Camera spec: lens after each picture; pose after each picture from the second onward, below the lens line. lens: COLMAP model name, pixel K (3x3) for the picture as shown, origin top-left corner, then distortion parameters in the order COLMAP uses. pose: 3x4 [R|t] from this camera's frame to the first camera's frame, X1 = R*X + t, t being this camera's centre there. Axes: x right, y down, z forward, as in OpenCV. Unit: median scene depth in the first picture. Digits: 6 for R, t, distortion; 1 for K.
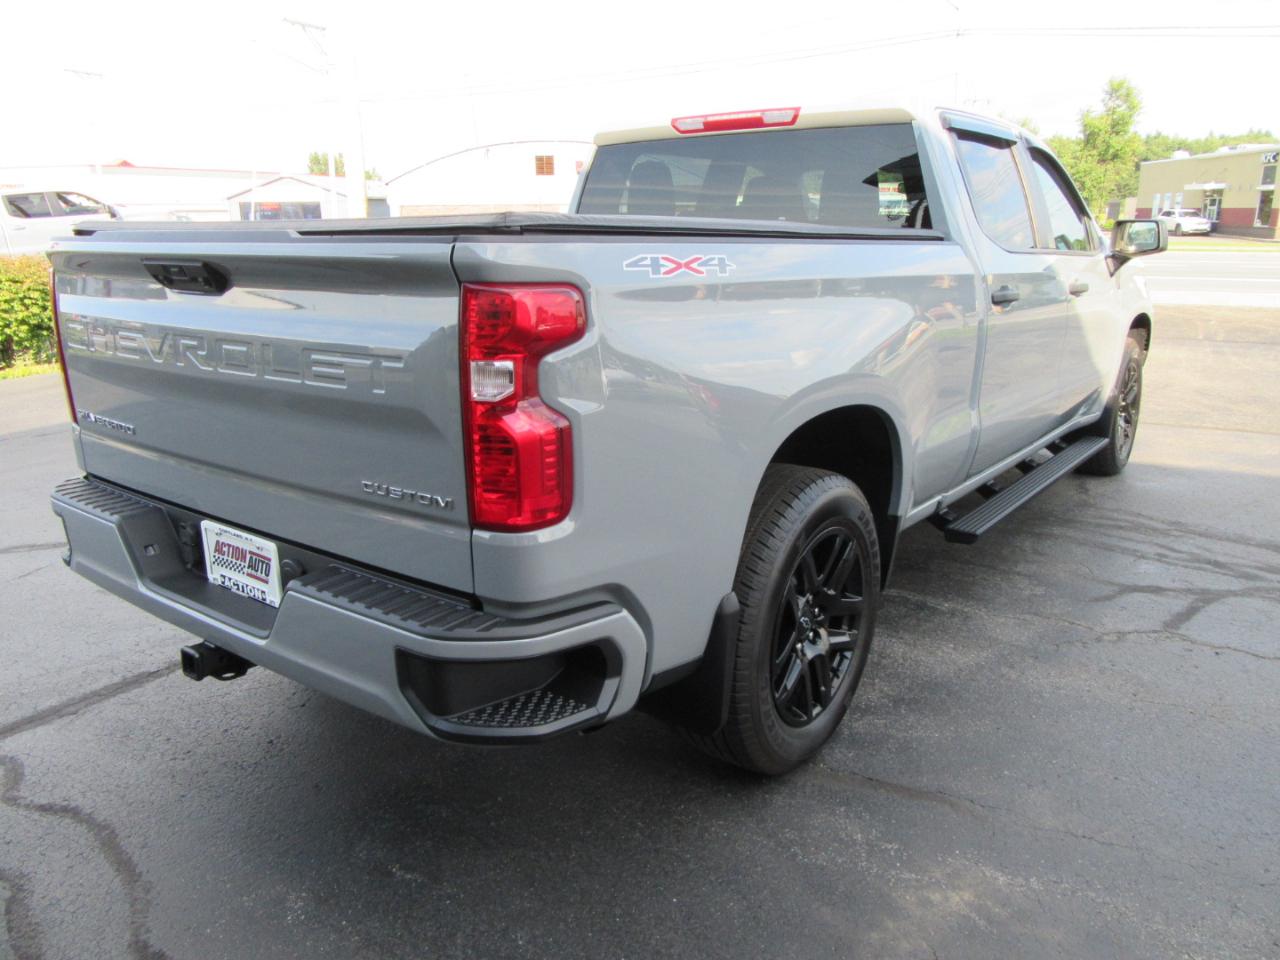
lens RADIAL K [[942.9, 0, 643.8], [0, 942.9, 481.9], [0, 0, 1]] dist [0.000522, -0.004113]
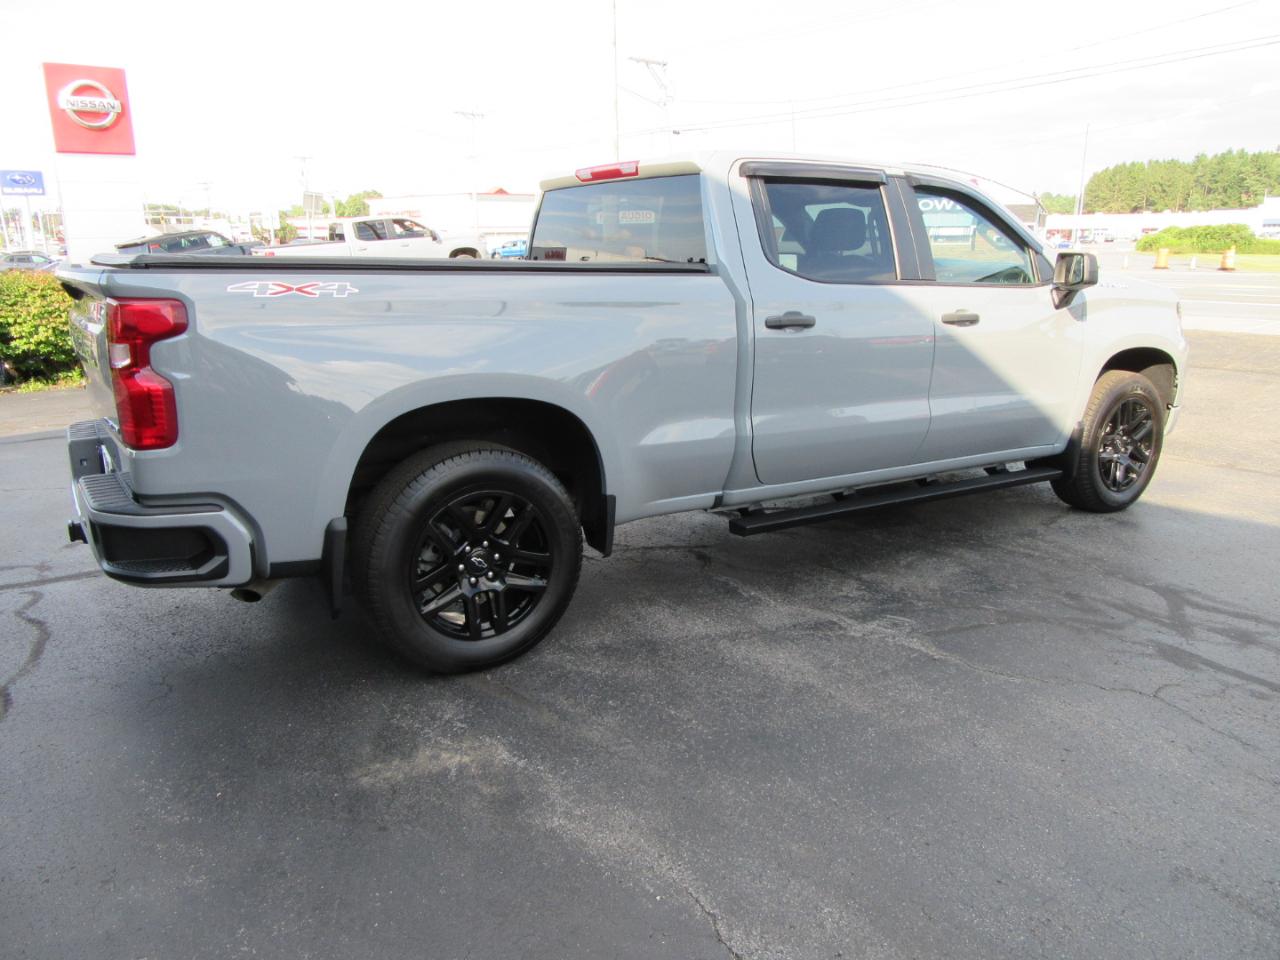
lens RADIAL K [[942.9, 0, 638.9], [0, 942.9, 482.5], [0, 0, 1]] dist [0.000522, -0.004113]
pose [[0.938011, 0.087957, -0.335259, 0.035375], [-0.094645, 0.995504, -0.003629, 0.000980], [0.333433, 0.035134, 0.942119, -0.007130]]
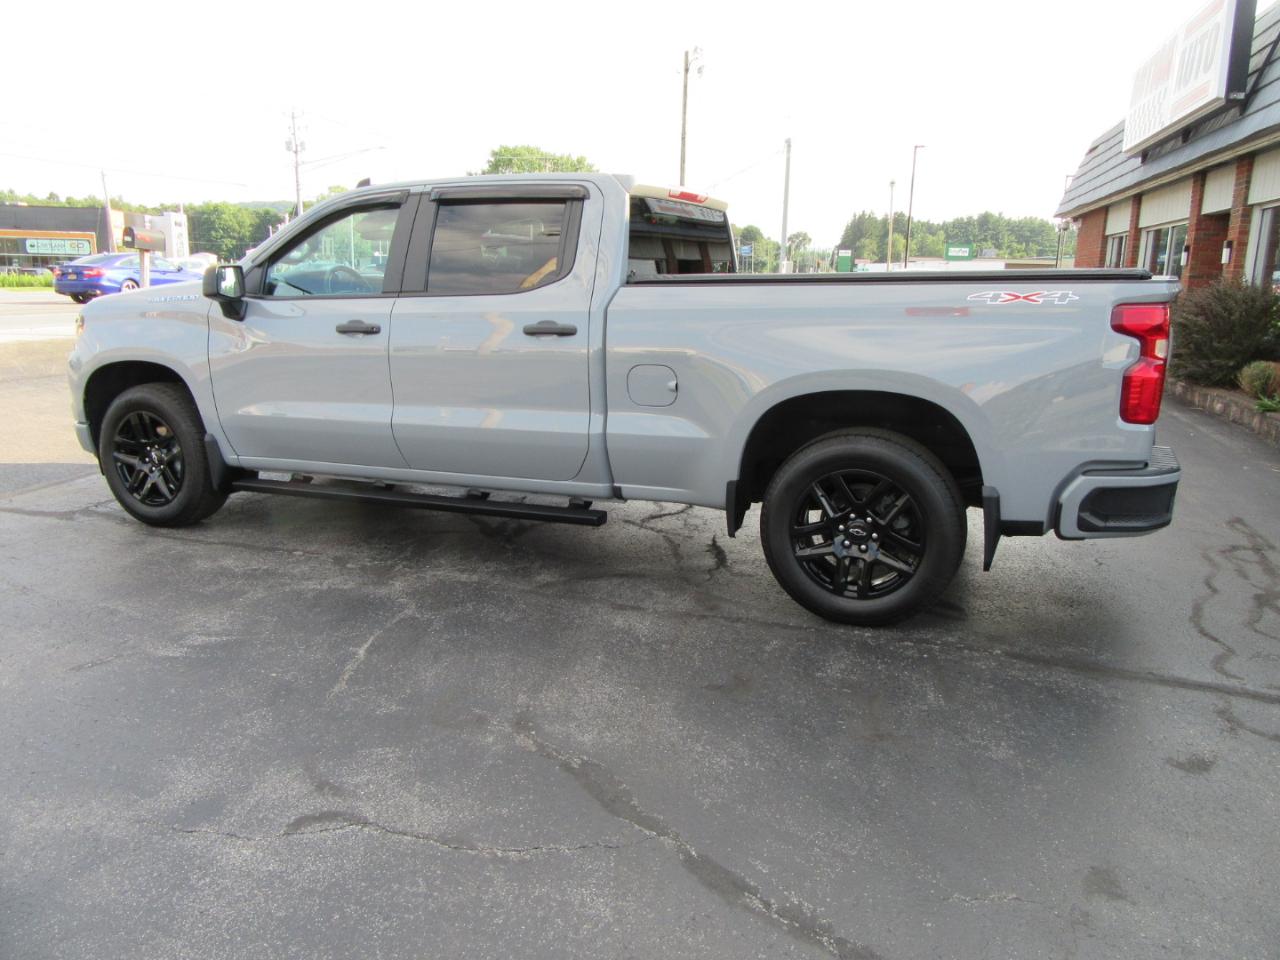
lens RADIAL K [[942.9, 0, 644.3], [0, 942.9, 478.5], [0, 0, 1]] dist [0.000522, -0.004113]
pose [[-0.243202, -0.204992, 0.948067, -0.076620], [0.246998, 0.932105, 0.264901, -0.023145], [-0.938001, 0.298595, -0.176057, 0.087040]]
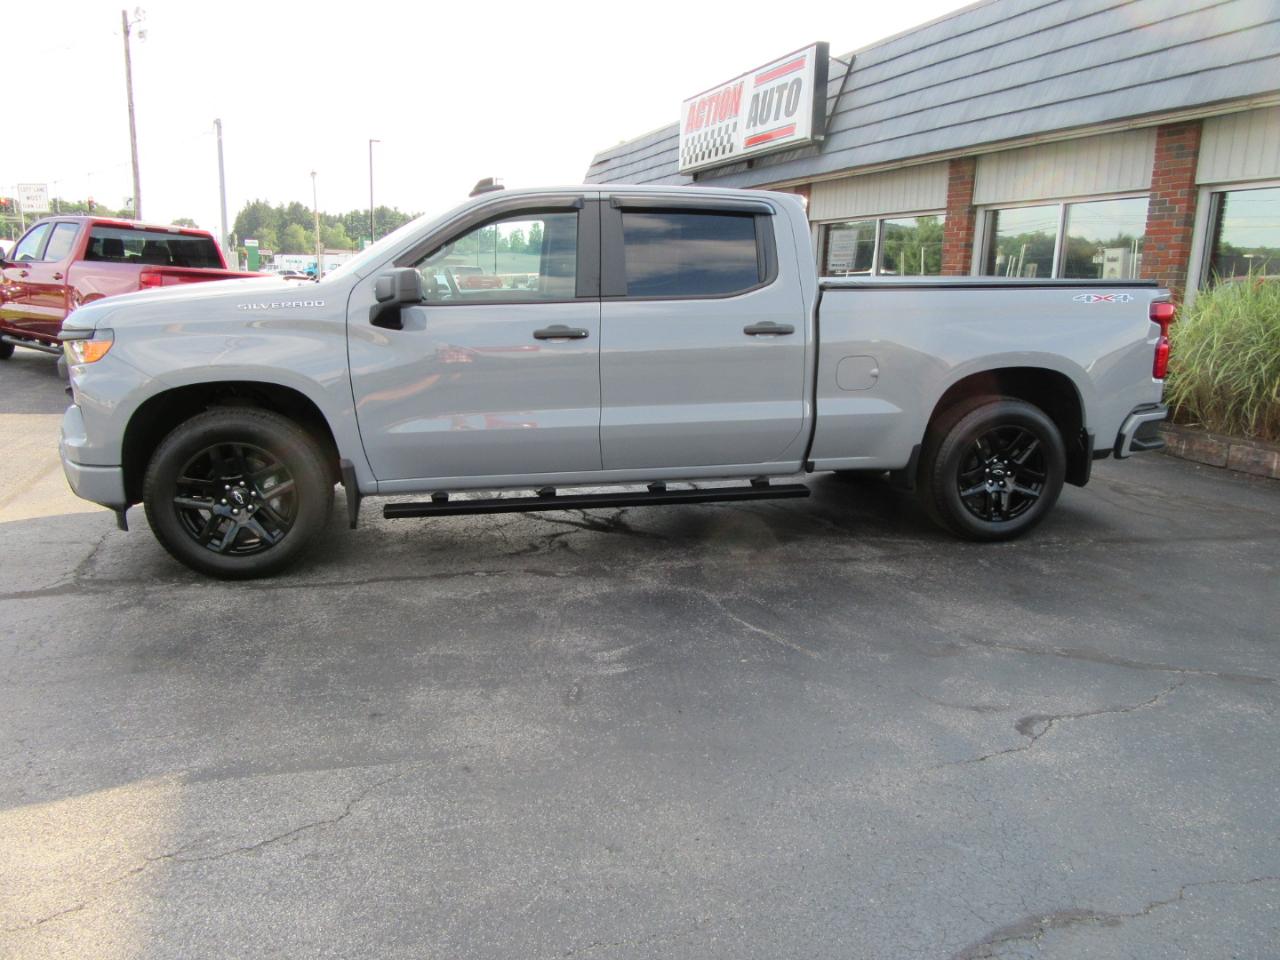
lens RADIAL K [[942.9, 0, 643.5], [0, 942.9, 477.6], [0, 0, 1]] dist [0.000522, -0.004113]
pose [[-0.749055, -0.149776, 0.645355, -0.050886], [0.159454, 0.904717, 0.395046, -0.038739], [-0.643032, 0.398816, -0.653801, 0.143012]]
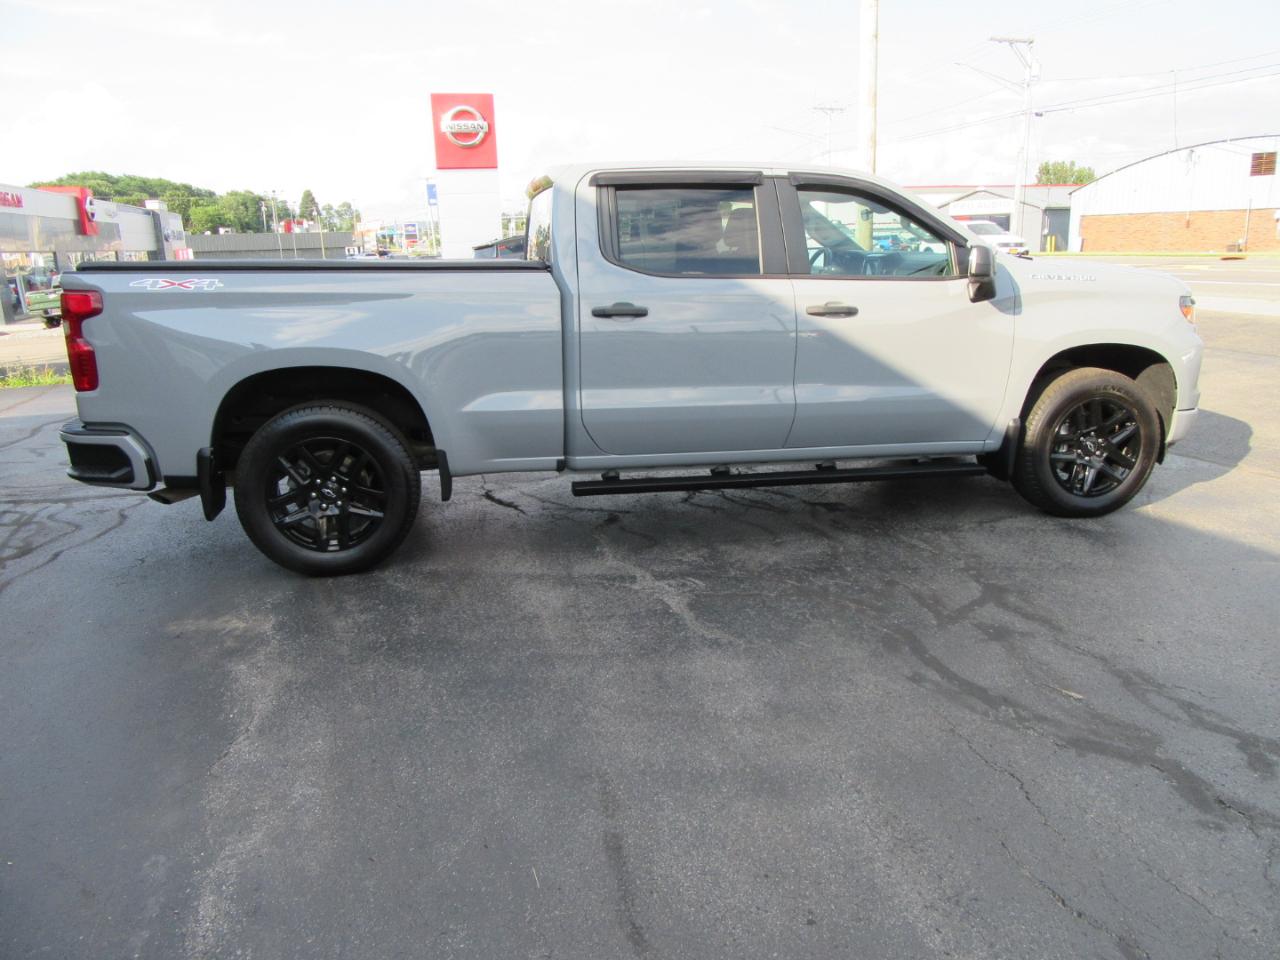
lens RADIAL K [[942.9, 0, 641.0], [0, 942.9, 480.2], [0, 0, 1]] dist [0.000522, -0.004113]
pose [[0.744086, 0.151836, -0.650602, 0.074623], [-0.159828, 0.986010, 0.047319, -0.001975], [0.648684, 0.068775, 0.757944, 0.002994]]
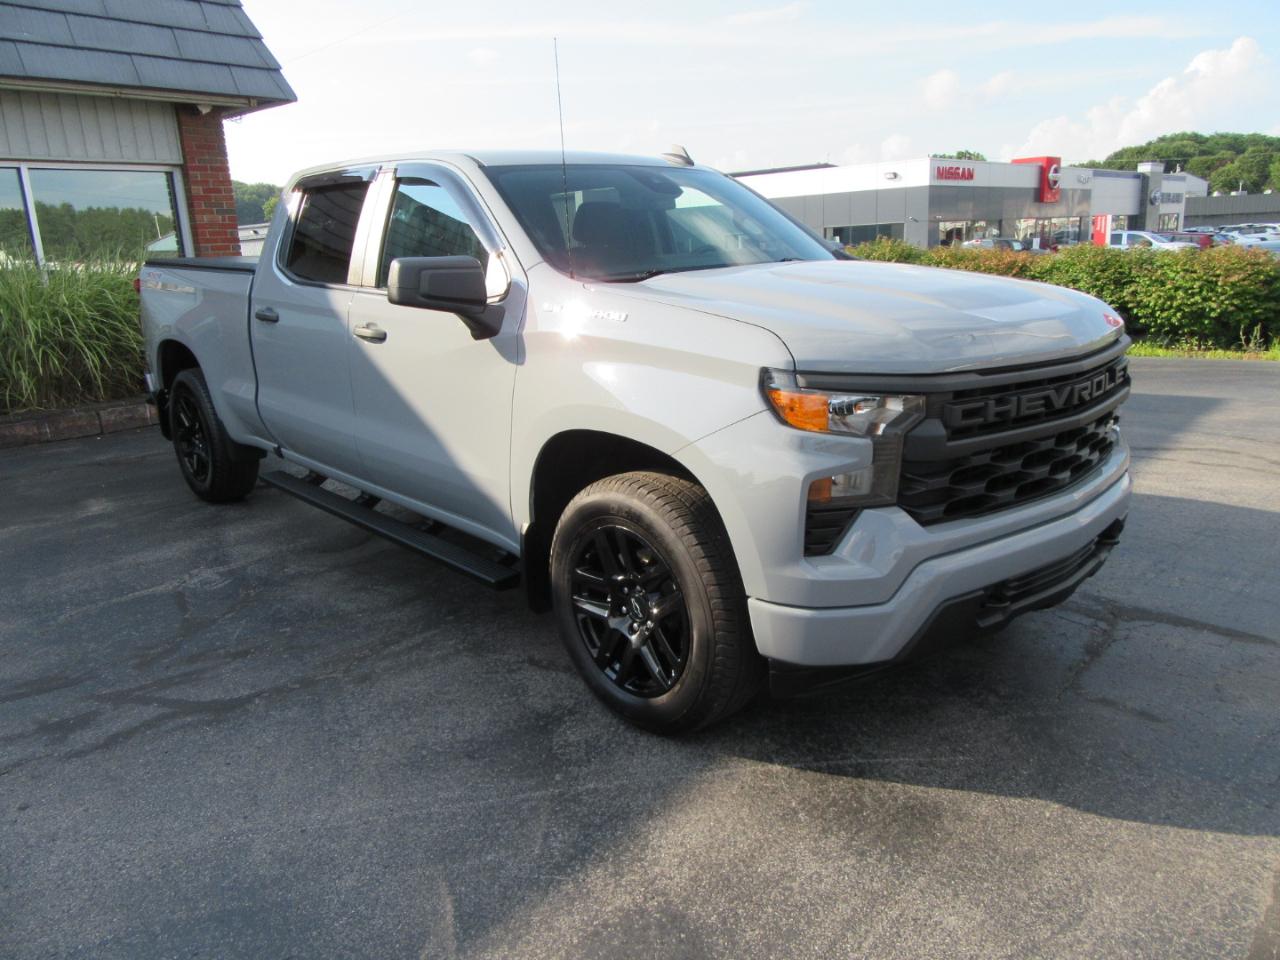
lens RADIAL K [[942.9, 0, 642.0], [0, 942.9, 478.6], [0, 0, 1]] dist [0.000522, -0.004113]
pose [[-0.179172, 0.255277, -0.950122, 0.094282], [-0.226138, 0.929205, 0.292302, -0.028773], [0.957475, 0.267231, -0.108760, 0.100016]]
